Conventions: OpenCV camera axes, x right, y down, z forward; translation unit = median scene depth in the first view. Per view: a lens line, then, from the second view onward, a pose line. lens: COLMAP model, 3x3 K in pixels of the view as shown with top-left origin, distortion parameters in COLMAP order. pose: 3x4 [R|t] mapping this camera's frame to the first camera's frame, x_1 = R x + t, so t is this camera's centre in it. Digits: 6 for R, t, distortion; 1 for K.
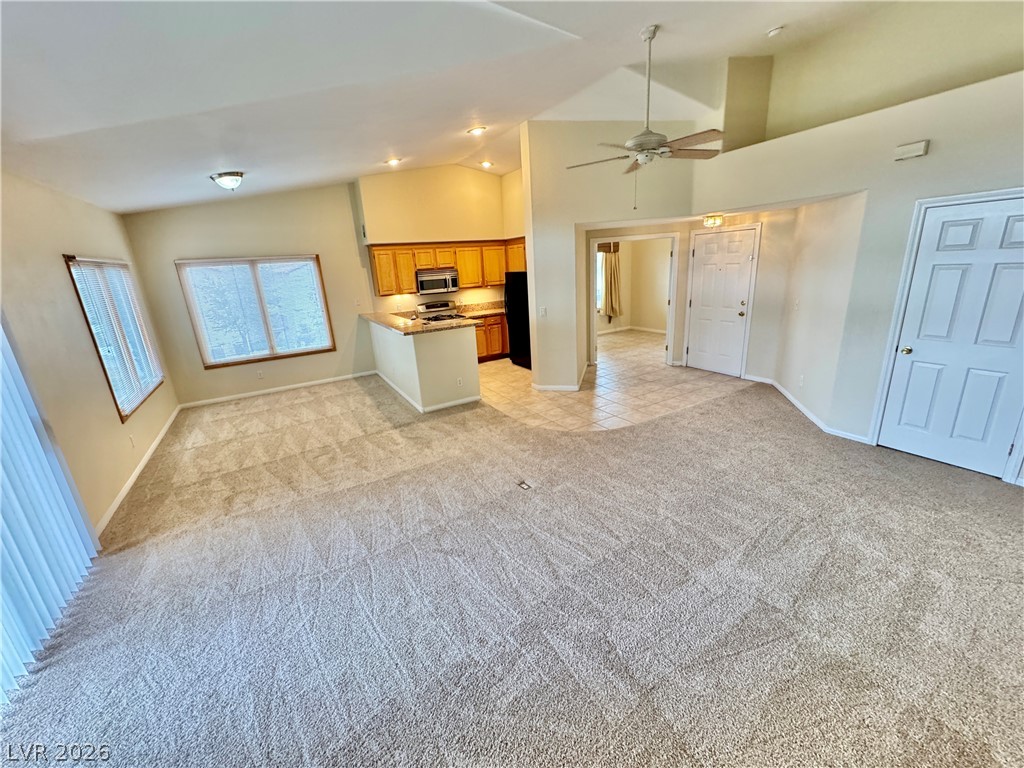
lens RADIAL K [[411.3, 0, 517.3], [0, 411.3, 381.2], [0, 0, 1]] dist [0.001500, -0.000136]
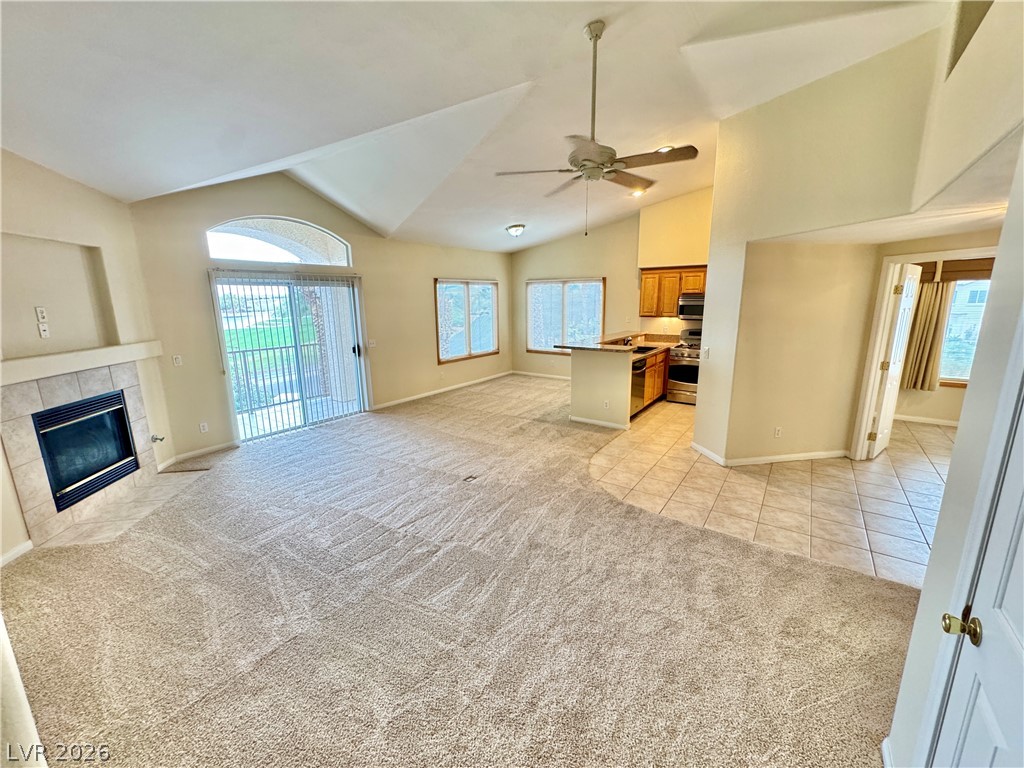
lens RADIAL K [[411.3, 0, 507.5], [0, 411.3, 385.5], [0, 0, 1]] dist [0.001500, -0.000136]
pose [[0.399999, 0.247390, -0.882496, 0.525900], [-0.270338, 0.951889, 0.144310, -0.100662], [0.875738, 0.180848, 0.447634, 0.266275]]
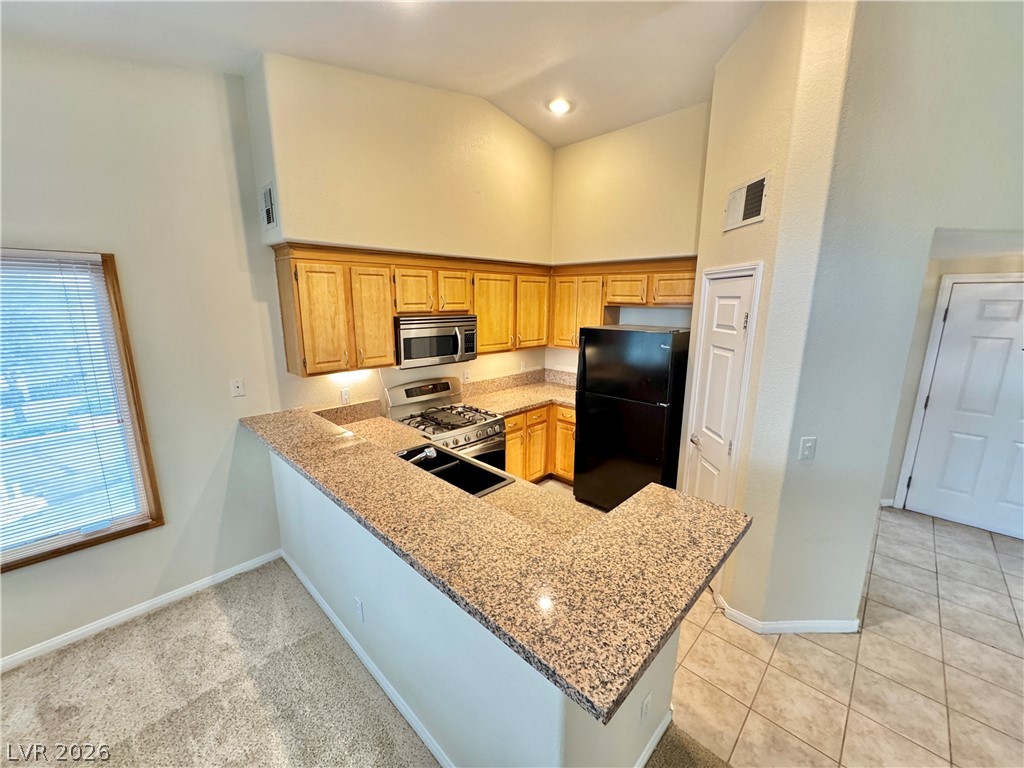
lens RADIAL K [[411.3, 0, 518.1], [0, 411.3, 383.4], [0, 0, 1]] dist [0.001500, -0.000136]
pose [[0.961506, 0.008823, 0.274642, -0.254150], [0.014898, 0.996340, -0.084166, -0.168357], [-0.274379, 0.085018, 0.957856, 0.589016]]
